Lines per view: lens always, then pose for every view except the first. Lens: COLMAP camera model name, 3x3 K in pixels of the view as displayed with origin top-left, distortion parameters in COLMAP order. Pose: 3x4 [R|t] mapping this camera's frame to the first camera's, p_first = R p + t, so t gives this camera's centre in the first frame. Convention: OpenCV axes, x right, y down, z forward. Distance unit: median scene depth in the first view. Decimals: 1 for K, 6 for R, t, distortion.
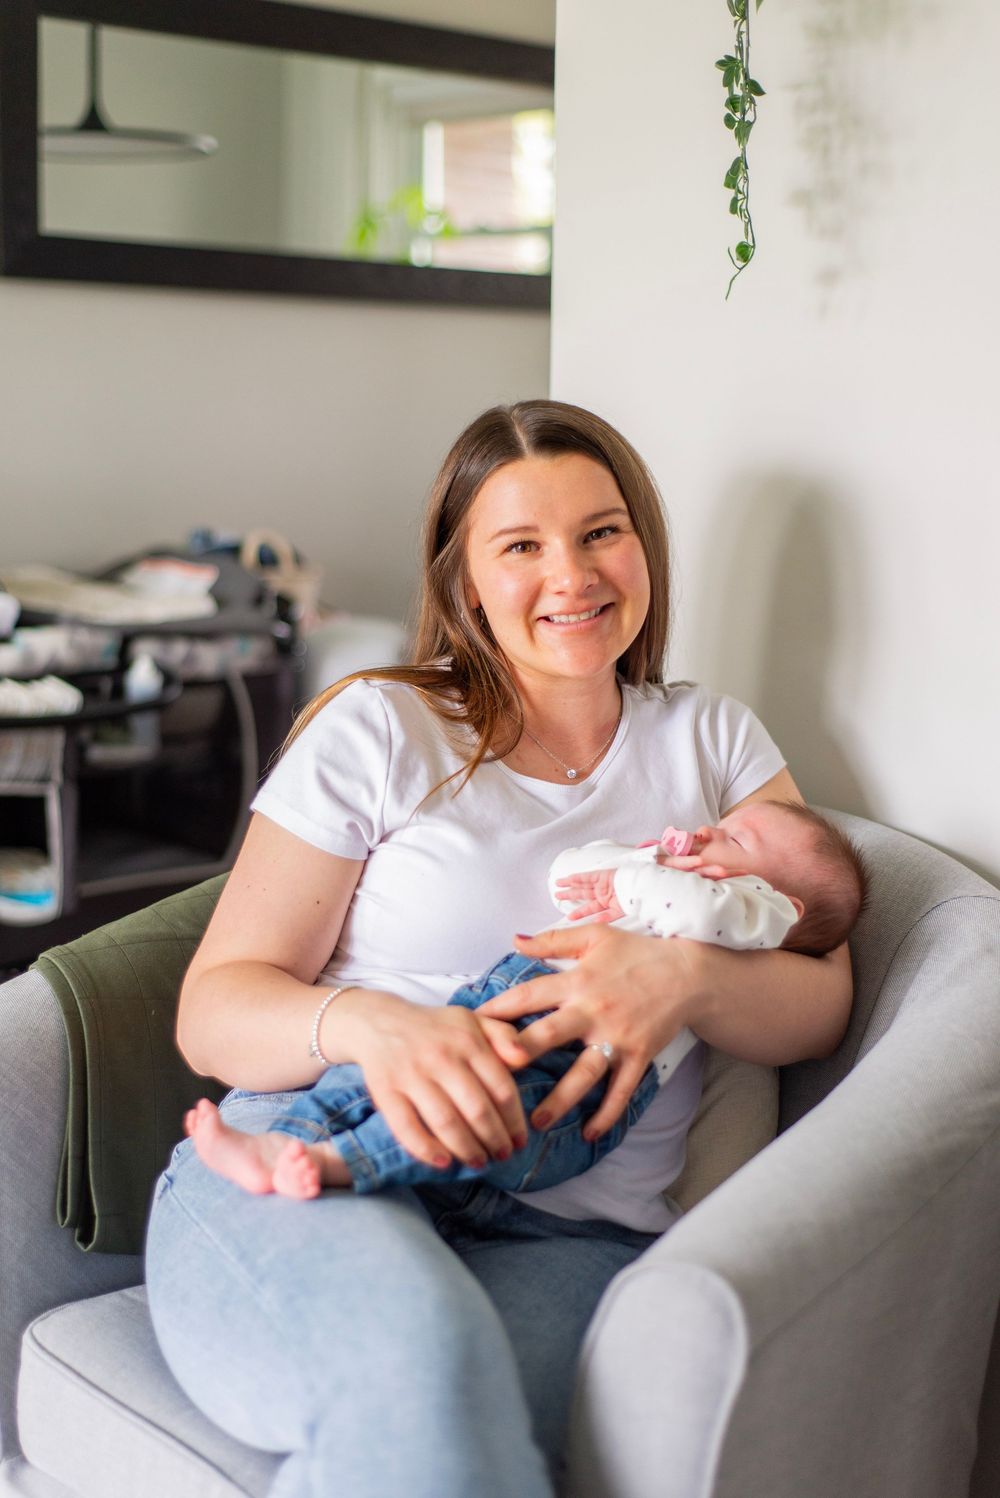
lens RADIAL K [[2350.4, 0, 508.1], [0, 2350.4, 749.6], [0, 0, 1]] dist [-0.016659, 0.000000]
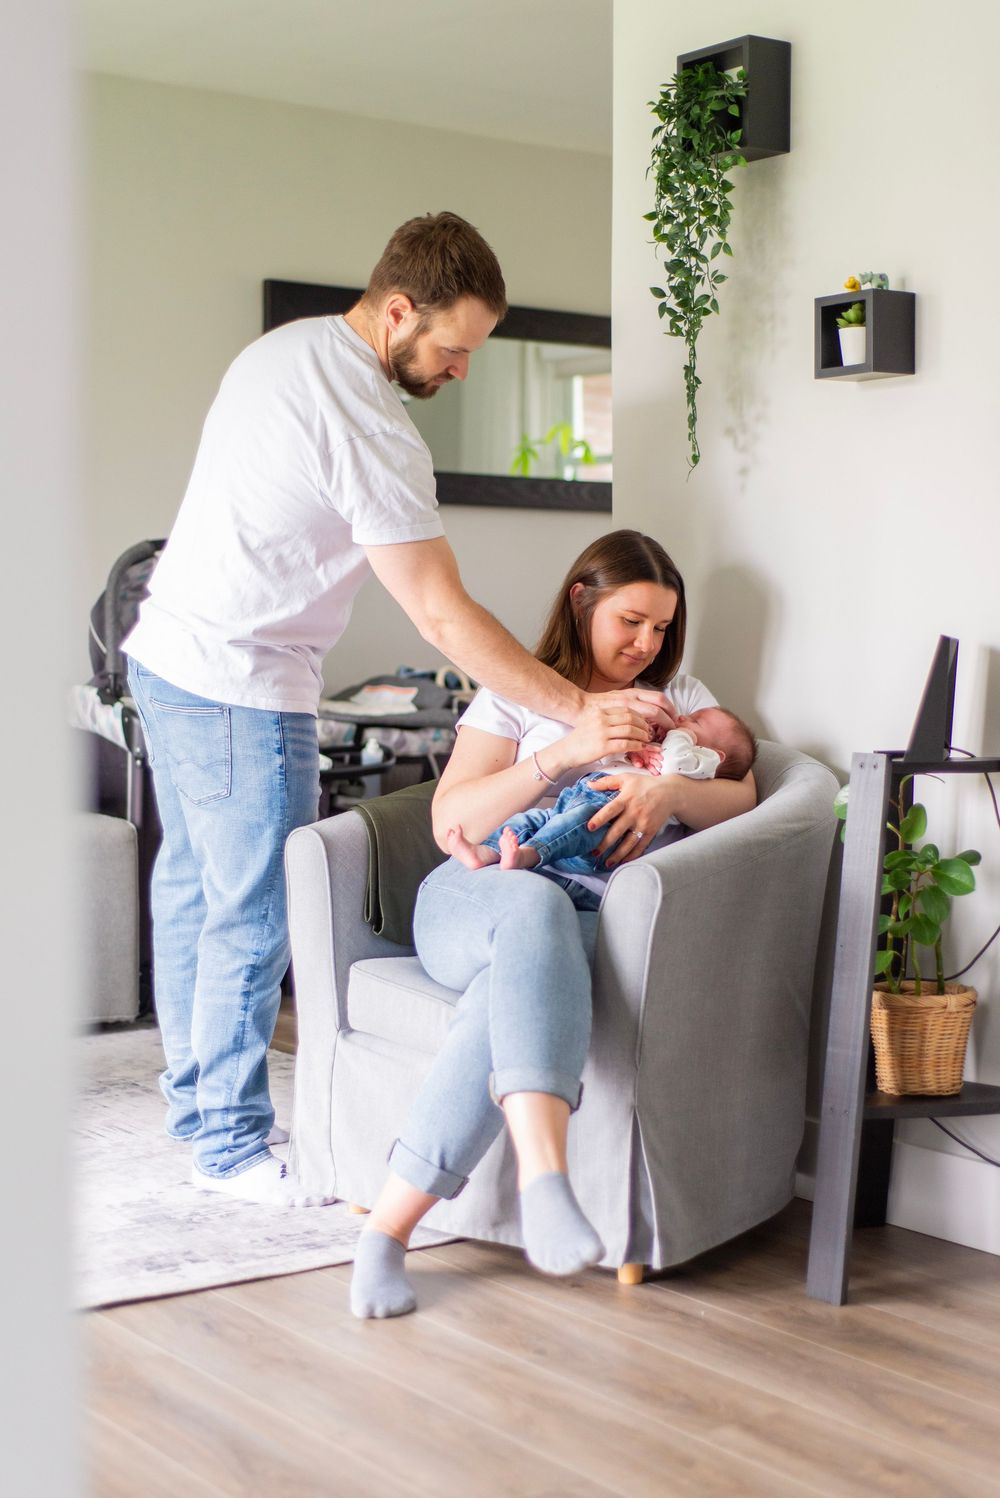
lens RADIAL K [[2350.4, 0, 522.7], [0, 2350.4, 697.3], [0, 0, 1]] dist [-0.016659, 0.000000]
pose [[0.997755, -0.014738, -0.065323, 0.039440], [0.006984, 0.993062, -0.117388, 0.112252], [0.066600, 0.116668, 0.990935, -0.487408]]
